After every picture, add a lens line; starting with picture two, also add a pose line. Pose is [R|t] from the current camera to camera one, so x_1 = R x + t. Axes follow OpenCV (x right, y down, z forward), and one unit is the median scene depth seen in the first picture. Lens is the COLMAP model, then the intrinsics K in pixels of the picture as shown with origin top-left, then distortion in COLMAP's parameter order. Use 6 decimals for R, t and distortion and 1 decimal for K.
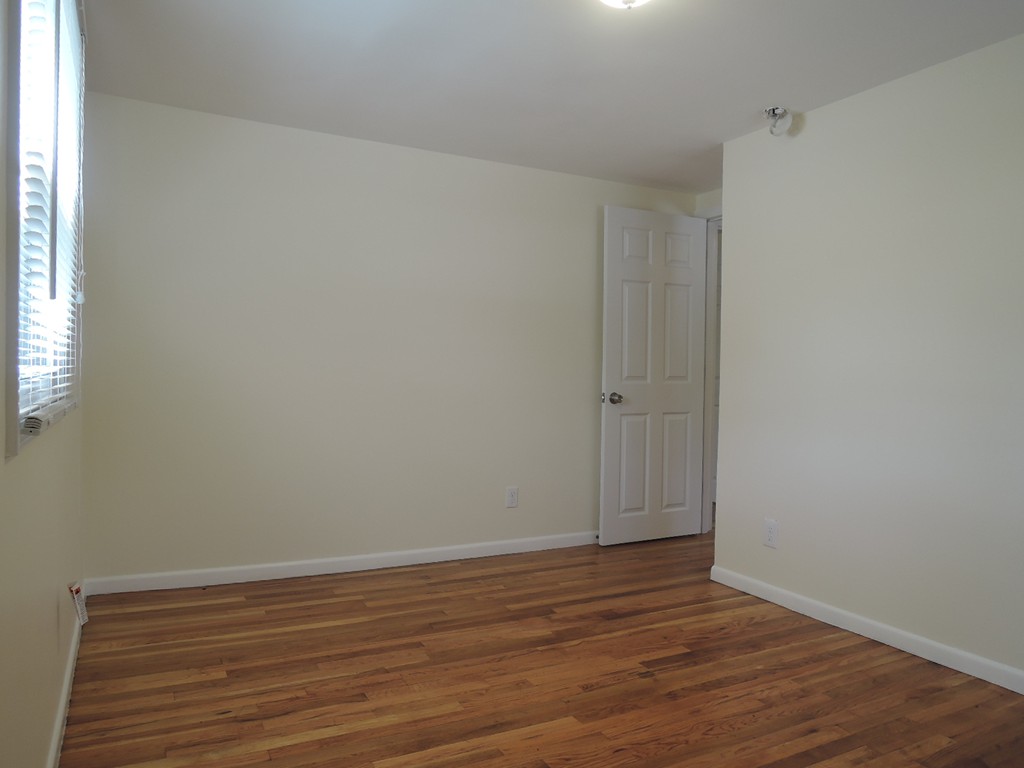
lens RADIAL K [[727.3, 0, 512.0], [0, 727.3, 384.0], [0, 0, 1]] dist [-0.019962, 0.006930]
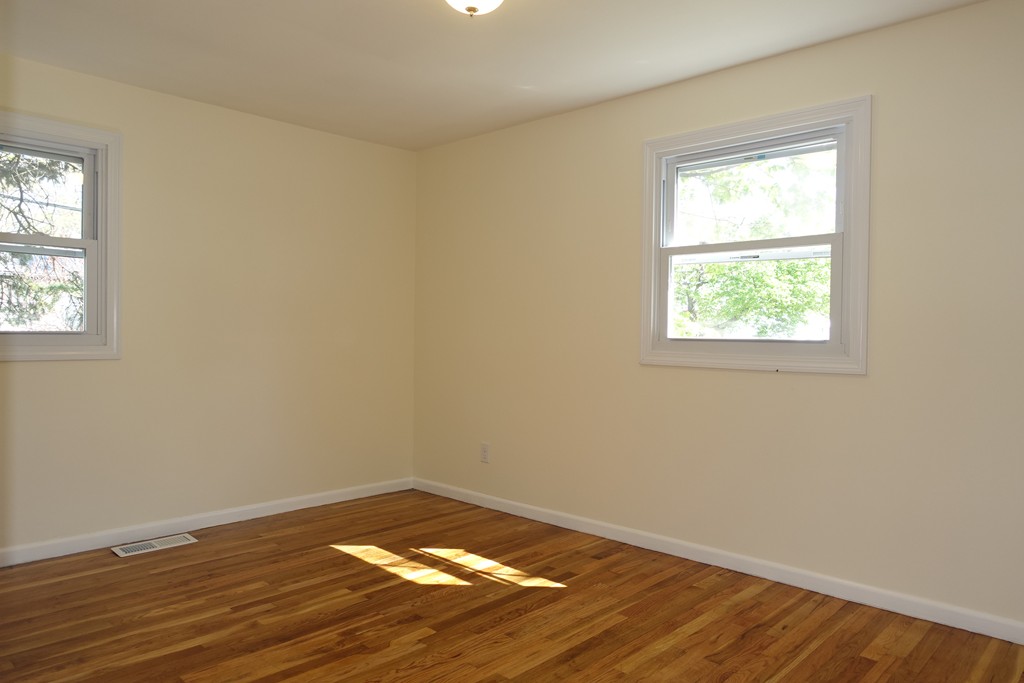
lens RADIAL K [[695.7, 0, 512.0], [0, 695.7, 341.5], [0, 0, 1]] dist [0.000577, 0.000099]
pose [[-0.949818, -0.028365, -0.311516, 0.397837], [-0.036765, 0.999101, 0.021124, -0.022824], [0.310636, 0.031516, -0.950006, 1.935644]]
